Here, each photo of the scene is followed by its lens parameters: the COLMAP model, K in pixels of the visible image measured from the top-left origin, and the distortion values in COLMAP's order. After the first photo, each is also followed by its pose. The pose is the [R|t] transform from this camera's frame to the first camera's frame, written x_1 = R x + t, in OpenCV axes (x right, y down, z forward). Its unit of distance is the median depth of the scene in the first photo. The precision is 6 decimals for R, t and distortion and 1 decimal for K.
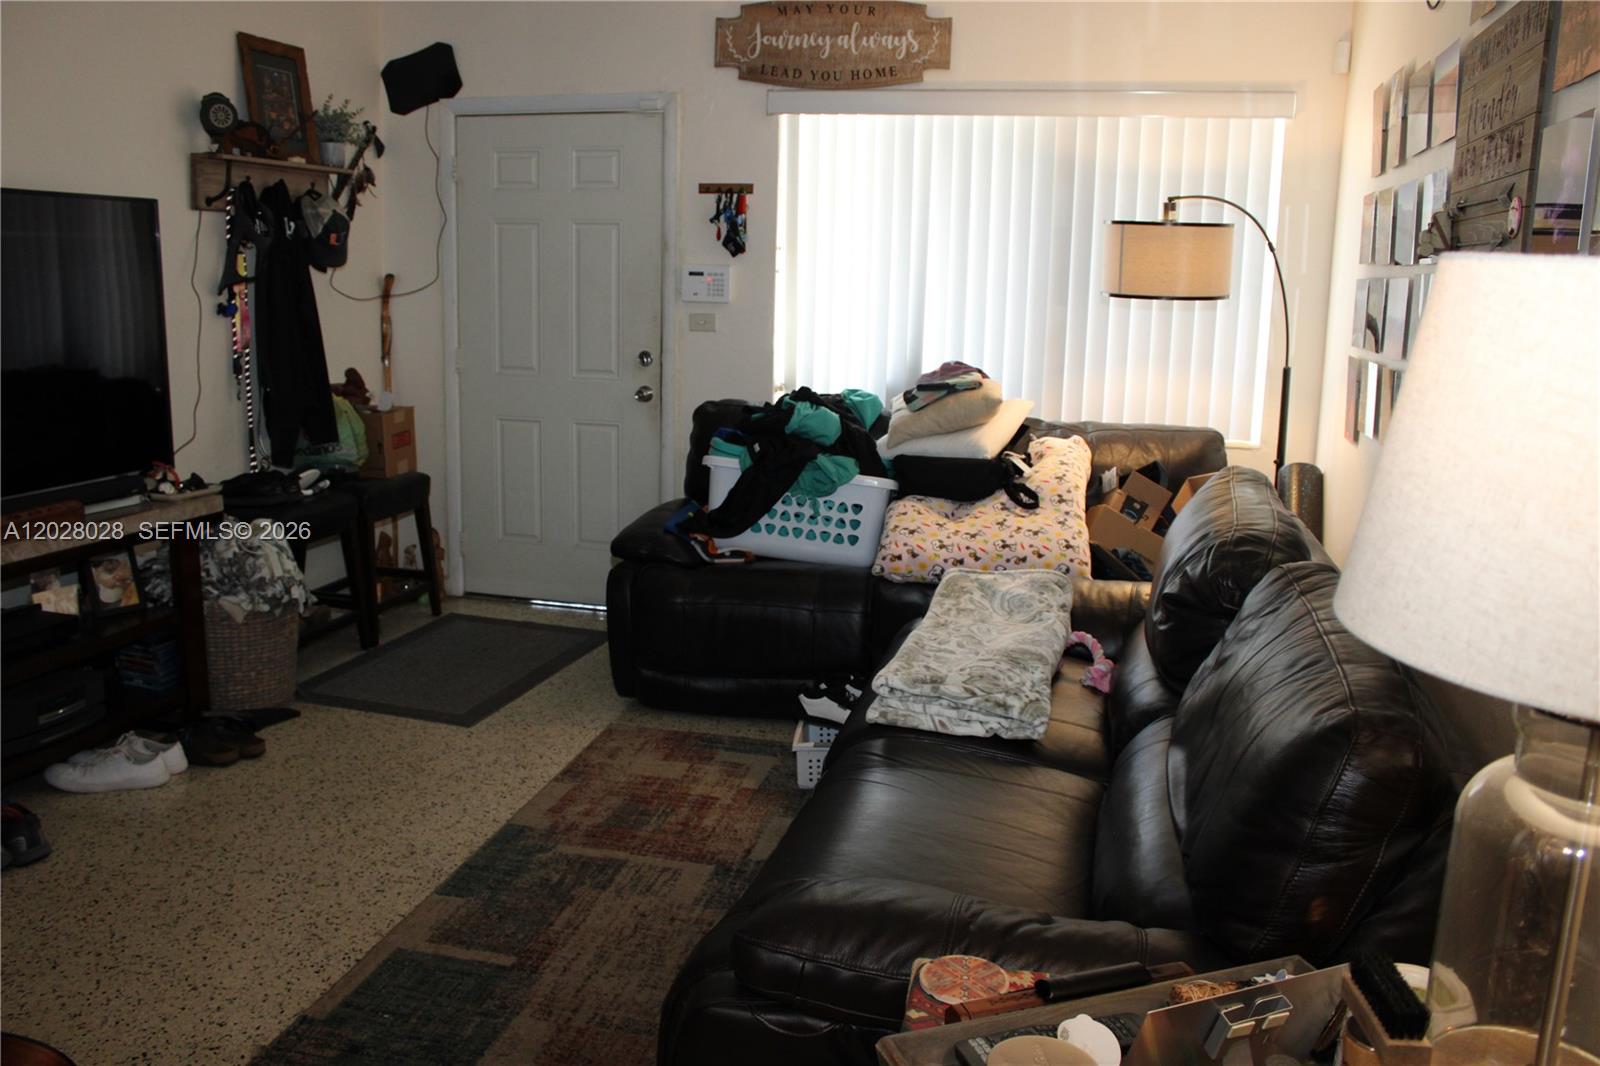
lens RADIAL K [[1305.0, 0, 800.0], [0, 1305.0, 533.0], [0, 0, 1]] dist [-0.169835, 0.143684]
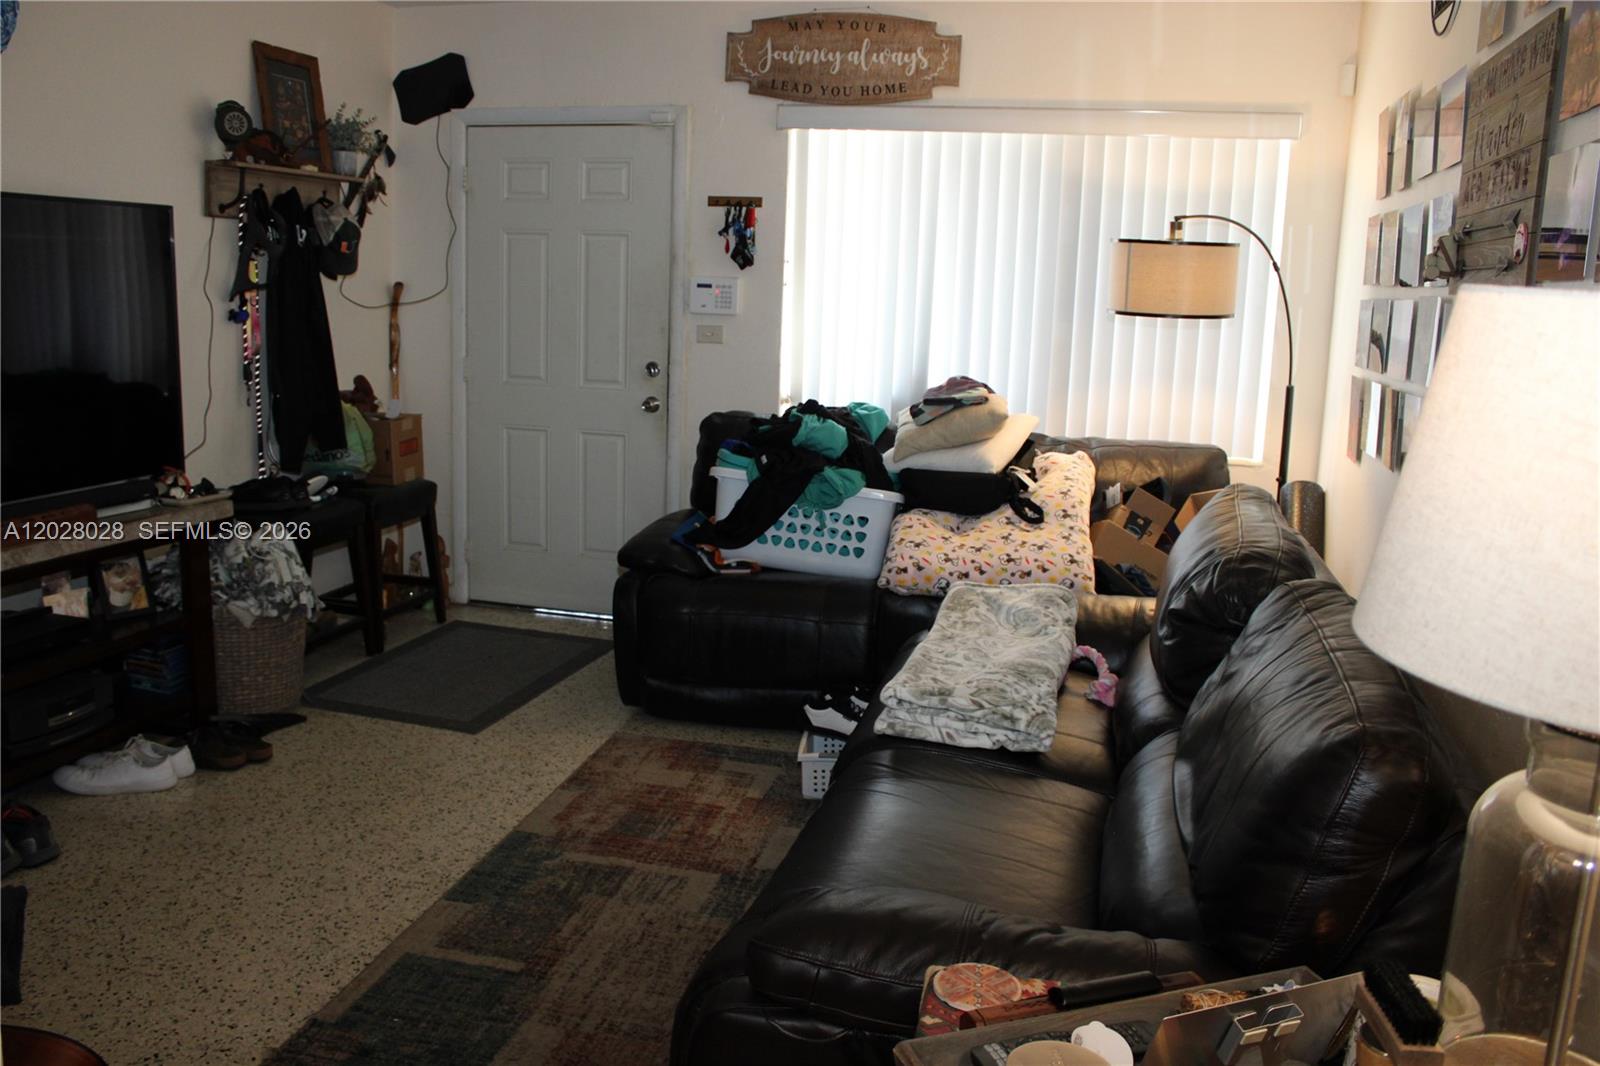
lens RADIAL K [[1305.0, 0, 800.0], [0, 1305.0, 533.0], [0, 0, 1]] dist [-0.169835, 0.143684]
pose [[0.999932, 0.011405, 0.002283, -0.007359], [-0.011385, 0.999899, -0.008490, -0.000591], [-0.002379, 0.008464, 0.999961, -0.007232]]
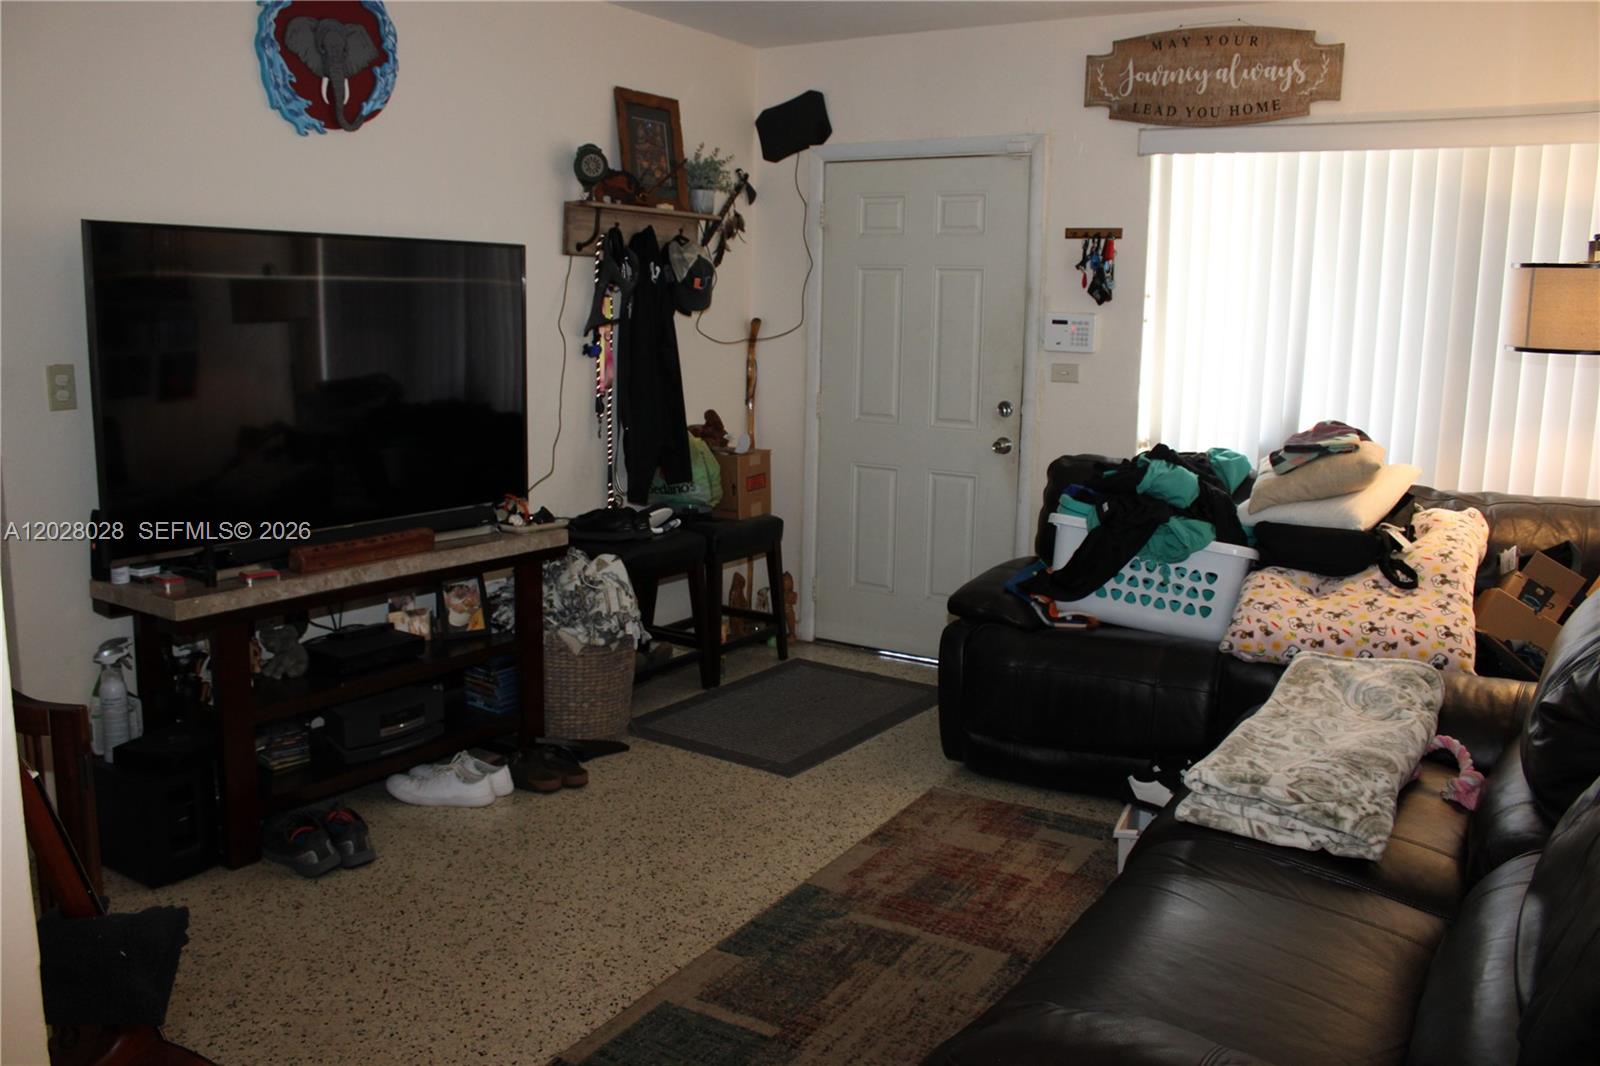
lens RADIAL K [[1305.0, 0, 800.0], [0, 1305.0, 533.0], [0, 0, 1]] dist [-0.169835, 0.143684]
pose [[0.951460, 0.047270, -0.304121, 0.043658], [-0.058696, 0.997868, -0.028534, -0.007697], [0.302124, 0.045000, 0.952206, 0.050774]]
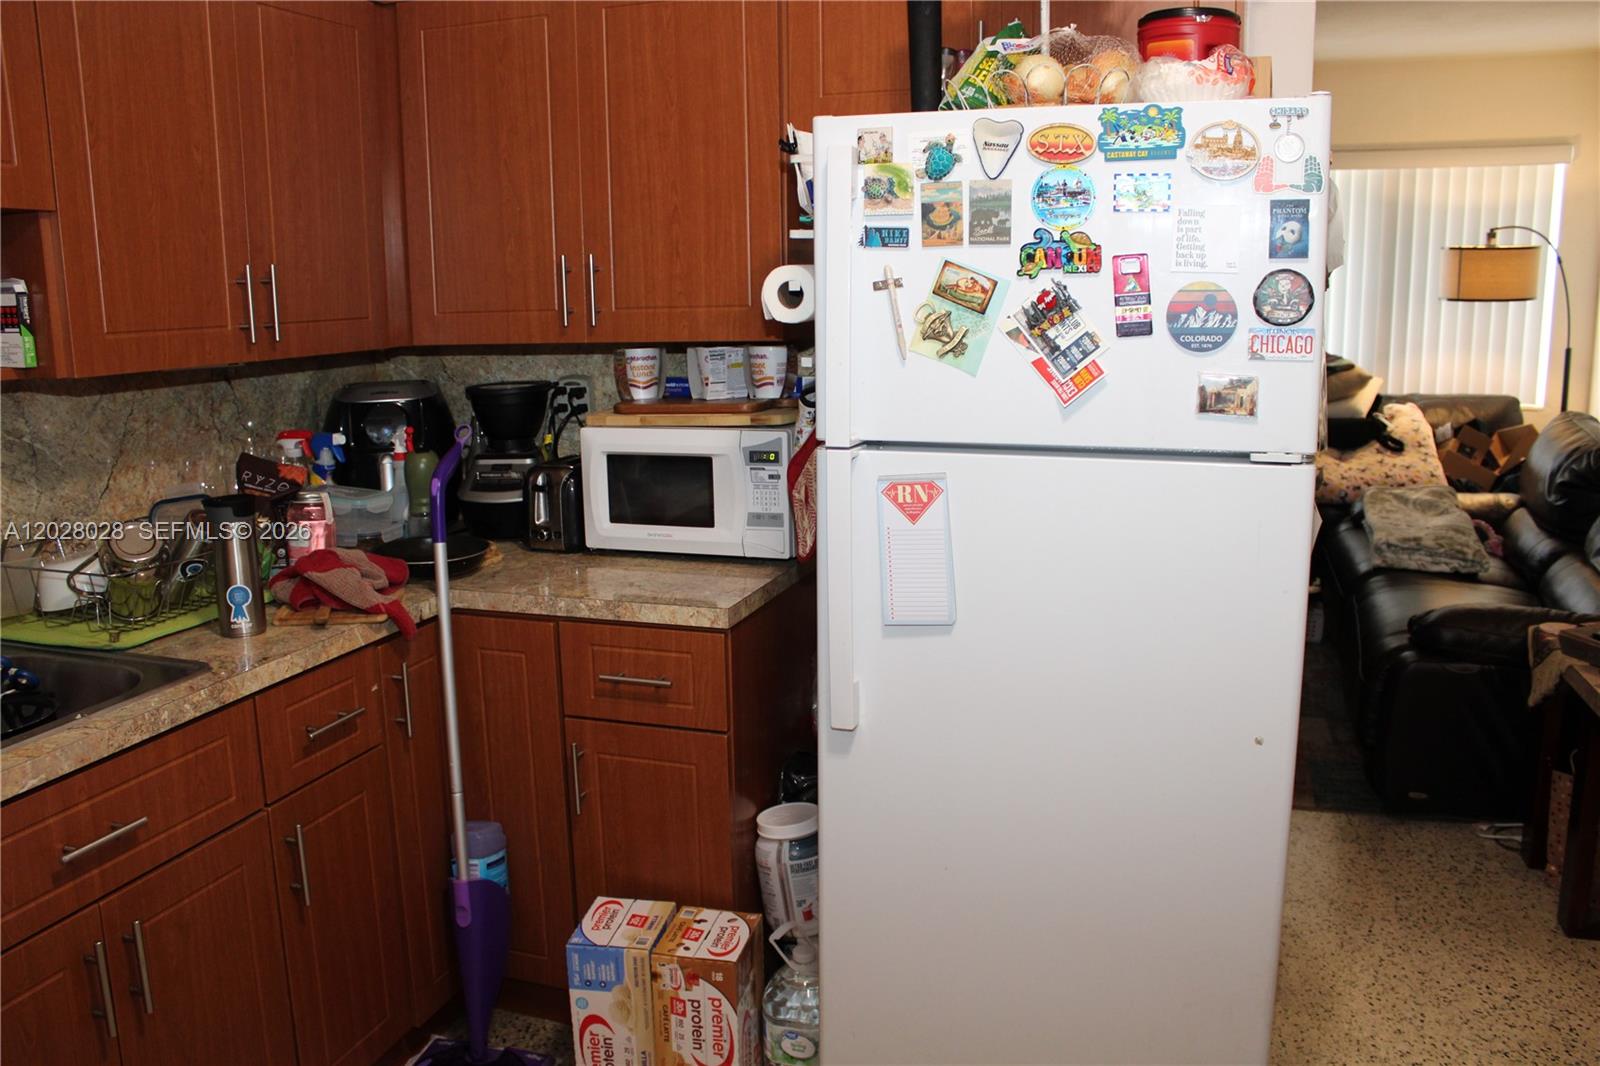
lens RADIAL K [[1334.0, 0, 795.4], [0, 1334.0, 525.6], [0, 0, 1]] dist [-0.169478, 0.151789]
pose [[0.996467, -0.022550, -0.080903, -0.369211], [0.021160, 0.999614, -0.017995, 0.073997], [0.081278, 0.016220, 0.996559, -0.466674]]
